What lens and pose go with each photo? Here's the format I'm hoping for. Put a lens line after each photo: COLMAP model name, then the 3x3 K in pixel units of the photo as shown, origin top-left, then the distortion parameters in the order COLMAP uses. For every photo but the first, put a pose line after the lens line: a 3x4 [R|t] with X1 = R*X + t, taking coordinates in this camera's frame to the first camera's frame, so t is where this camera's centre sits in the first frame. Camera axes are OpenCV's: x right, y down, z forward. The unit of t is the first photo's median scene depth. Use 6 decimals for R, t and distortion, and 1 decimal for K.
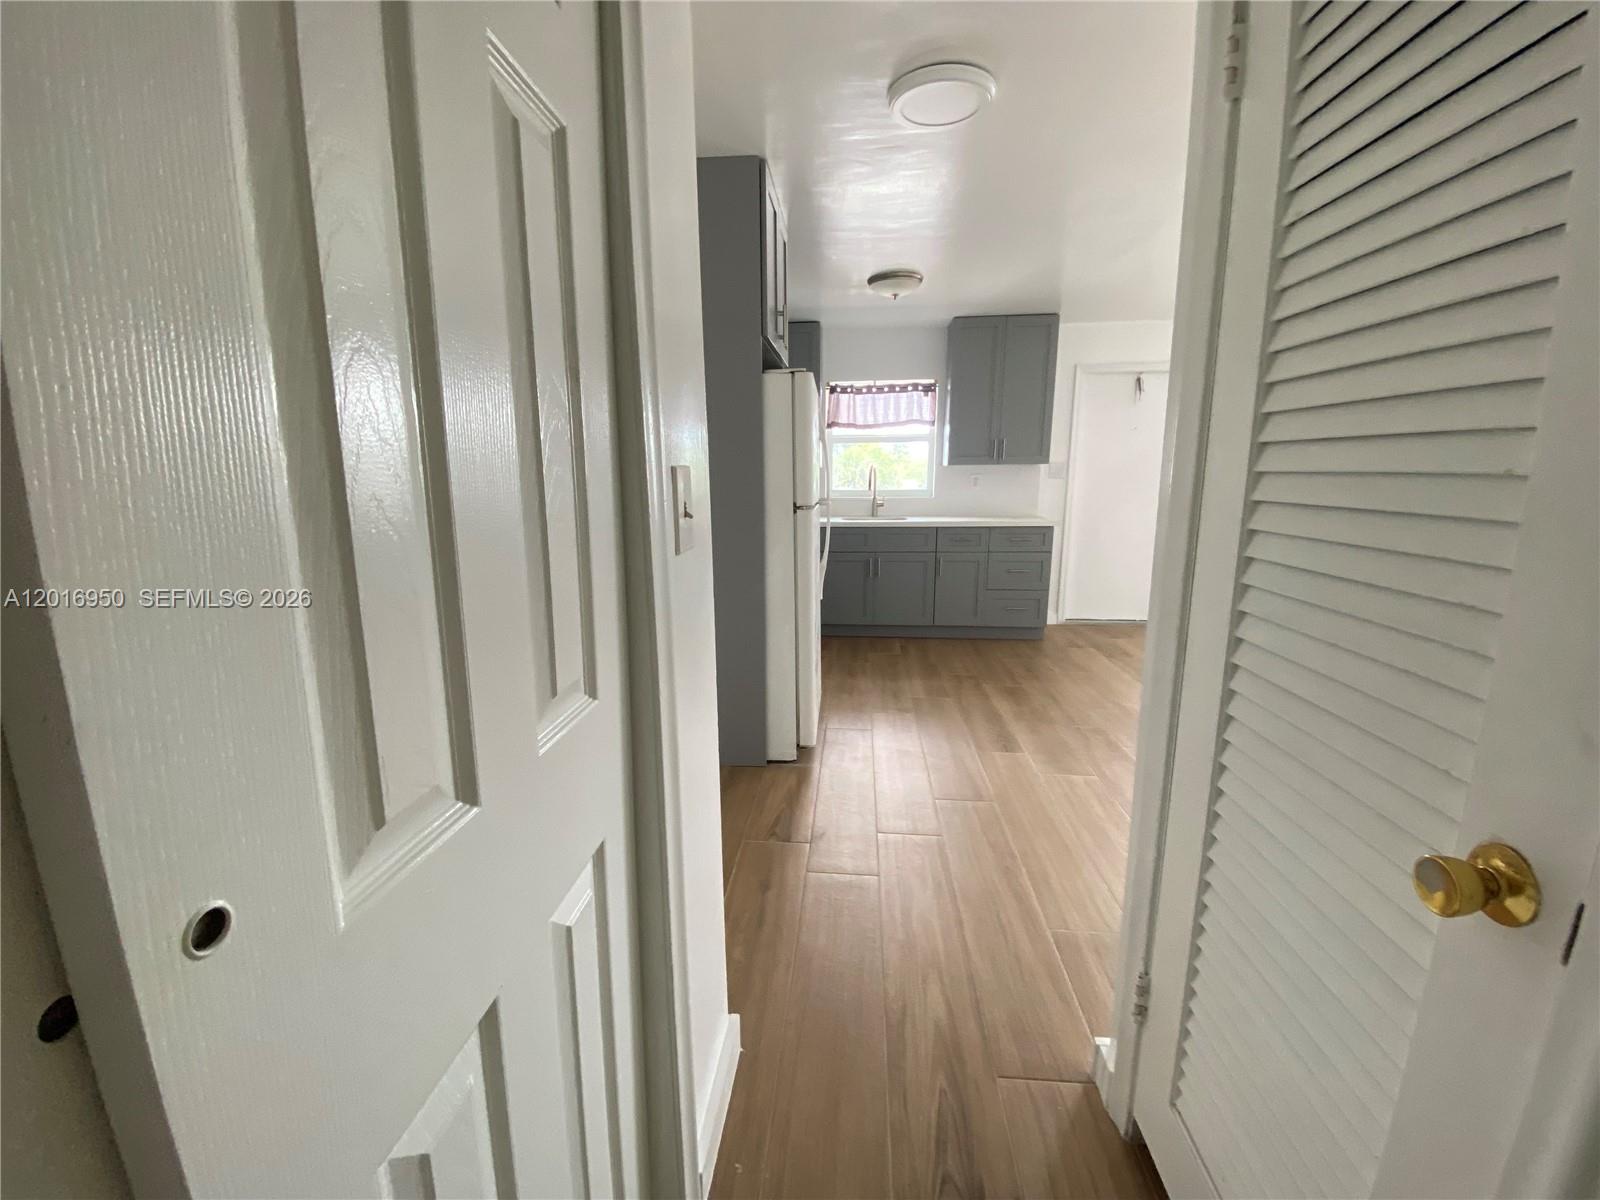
lens RADIAL K [[646.1, 0, 800.0], [0, 646.1, 600.0], [0, 0, 1]] dist [0.069593, -0.000025]
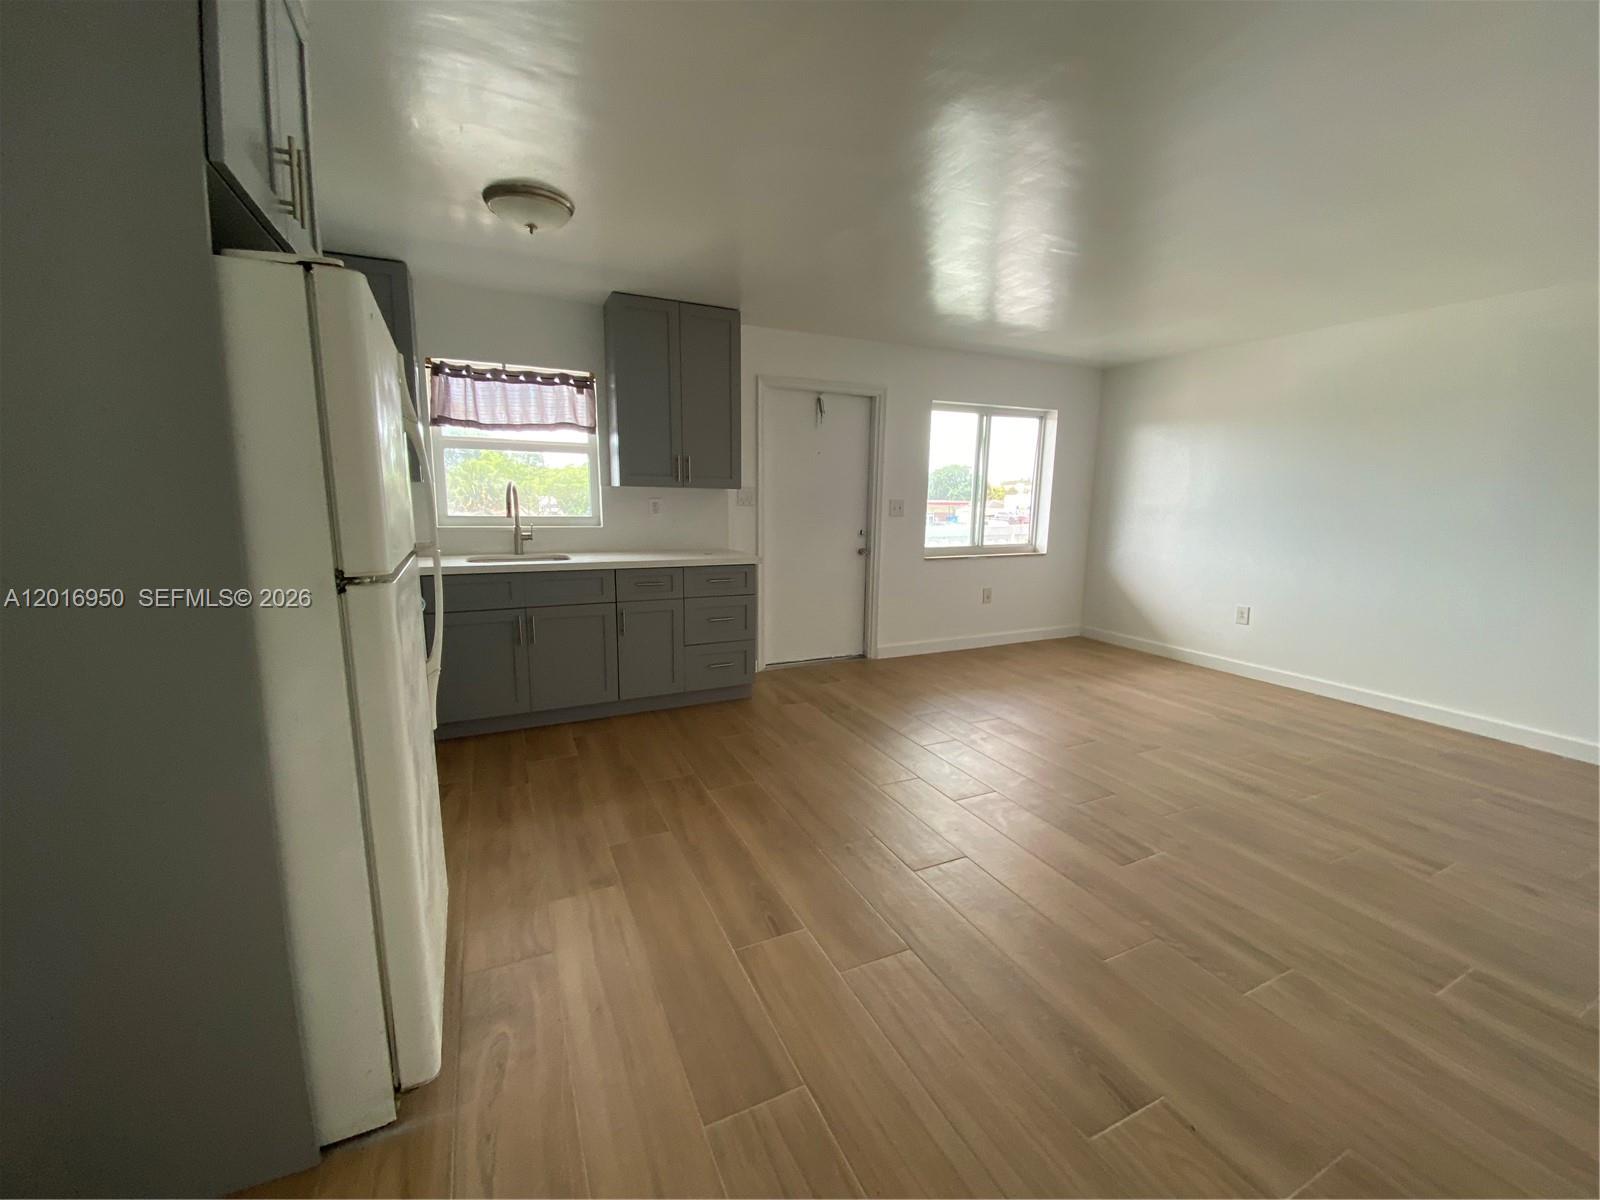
lens RADIAL K [[649.3, 0, 805.1], [0, 649.3, 596.8], [0, 0, 1]] dist [0.029390, -0.025612]
pose [[0.858317, -0.065253, 0.508954, 0.018828], [0.080818, 0.996693, -0.008507, -0.055688], [-0.506715, 0.048434, 0.860752, 0.252428]]
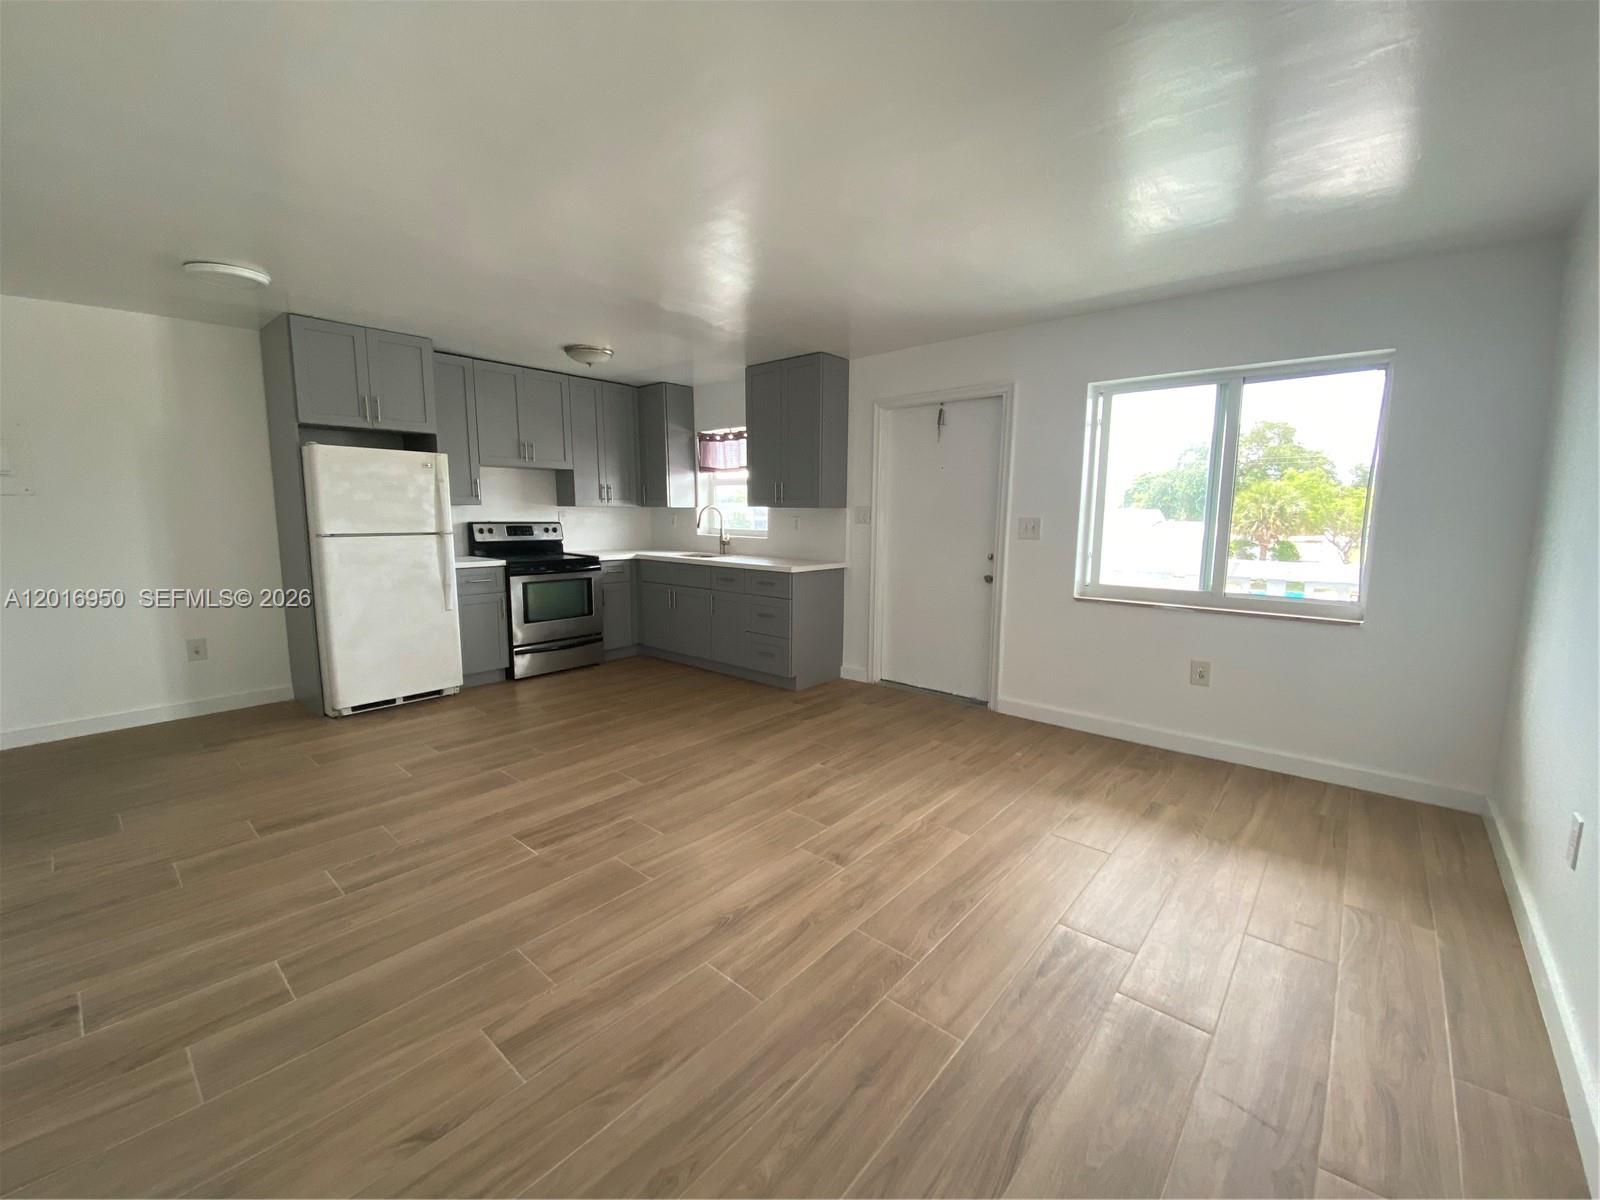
lens RADIAL K [[649.3, 0, 805.1], [0, 649.3, 596.8], [0, 0, 1]] dist [0.029390, -0.025612]
pose [[0.812495, 0.086300, -0.576545, 0.919766], [-0.120124, 0.992543, -0.020716, -0.057625], [0.570458, 0.086089, 0.816803, 0.238360]]
